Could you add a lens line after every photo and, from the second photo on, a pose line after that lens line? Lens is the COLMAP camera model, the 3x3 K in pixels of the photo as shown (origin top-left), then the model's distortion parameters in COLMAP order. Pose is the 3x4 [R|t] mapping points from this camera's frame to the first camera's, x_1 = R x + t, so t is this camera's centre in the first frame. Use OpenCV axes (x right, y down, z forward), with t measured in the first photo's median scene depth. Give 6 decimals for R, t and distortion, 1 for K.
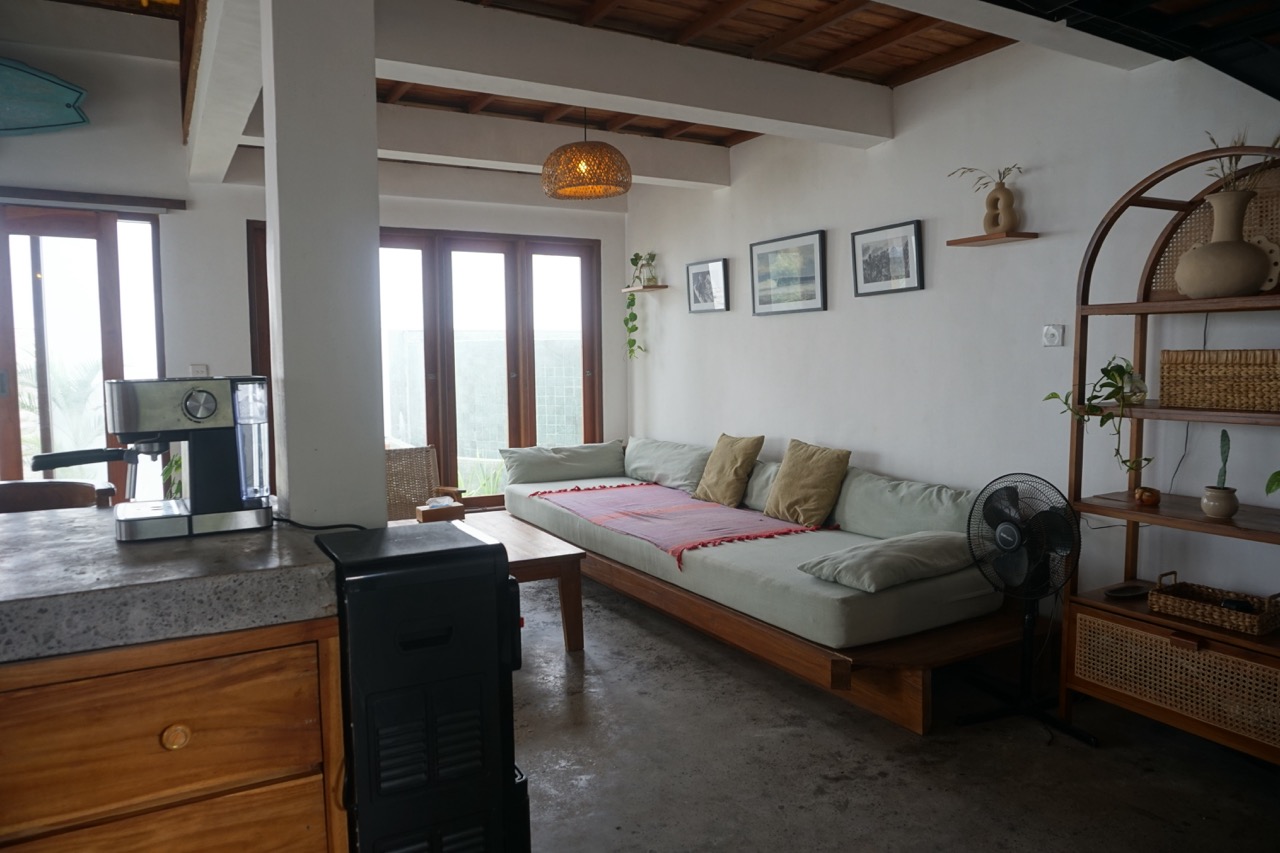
lens RADIAL K [[858.4, 0, 638.8], [0, 858.4, 425.3], [0, 0, 1]] dist [-0.031588, 0.001095]
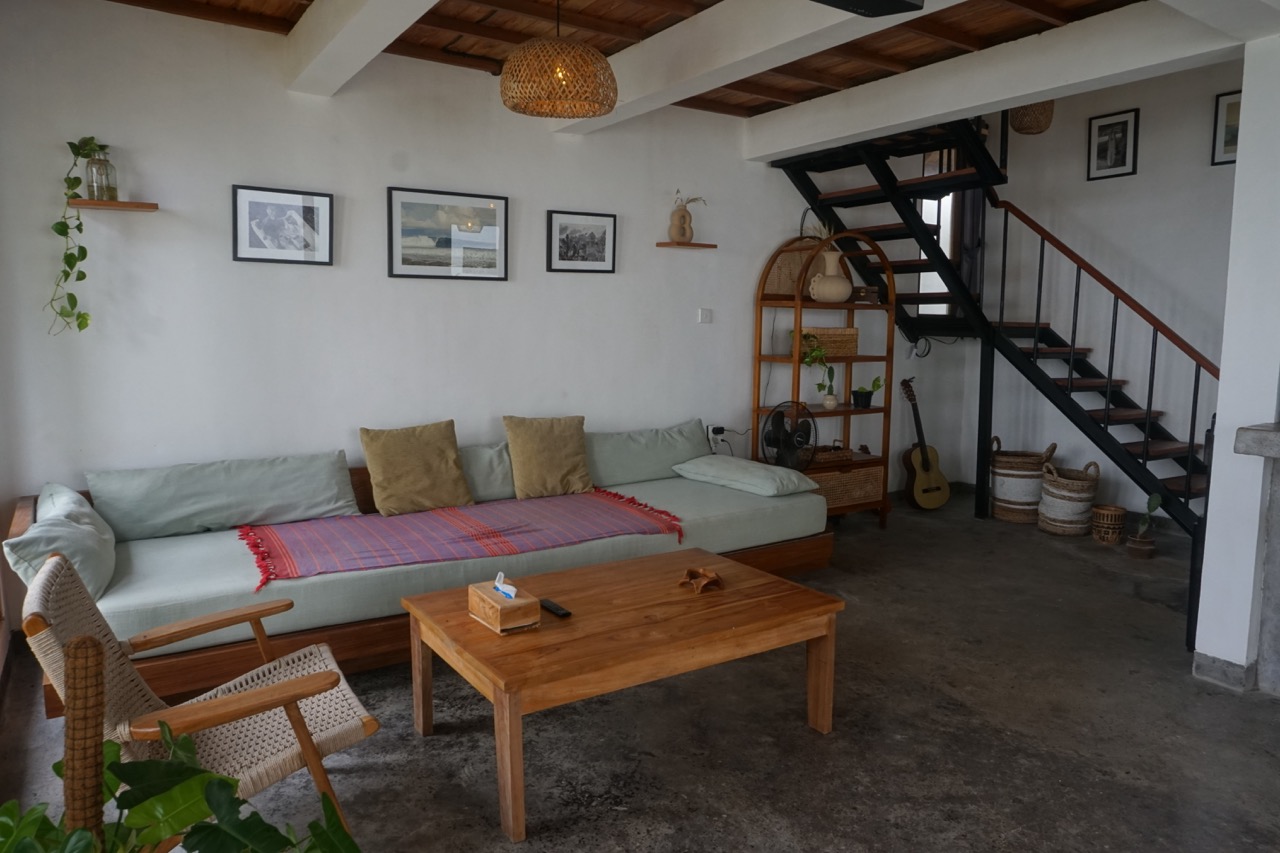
lens RADIAL K [[858.4, 0, 638.9], [0, 858.4, 421.3], [0, 0, 1]] dist [-0.031588, 0.001095]
pose [[-0.085913, -0.099437, 0.991328, -0.831903], [0.074637, 0.991569, 0.105930, -0.072566], [-0.993503, 0.083091, -0.077767, 1.004647]]
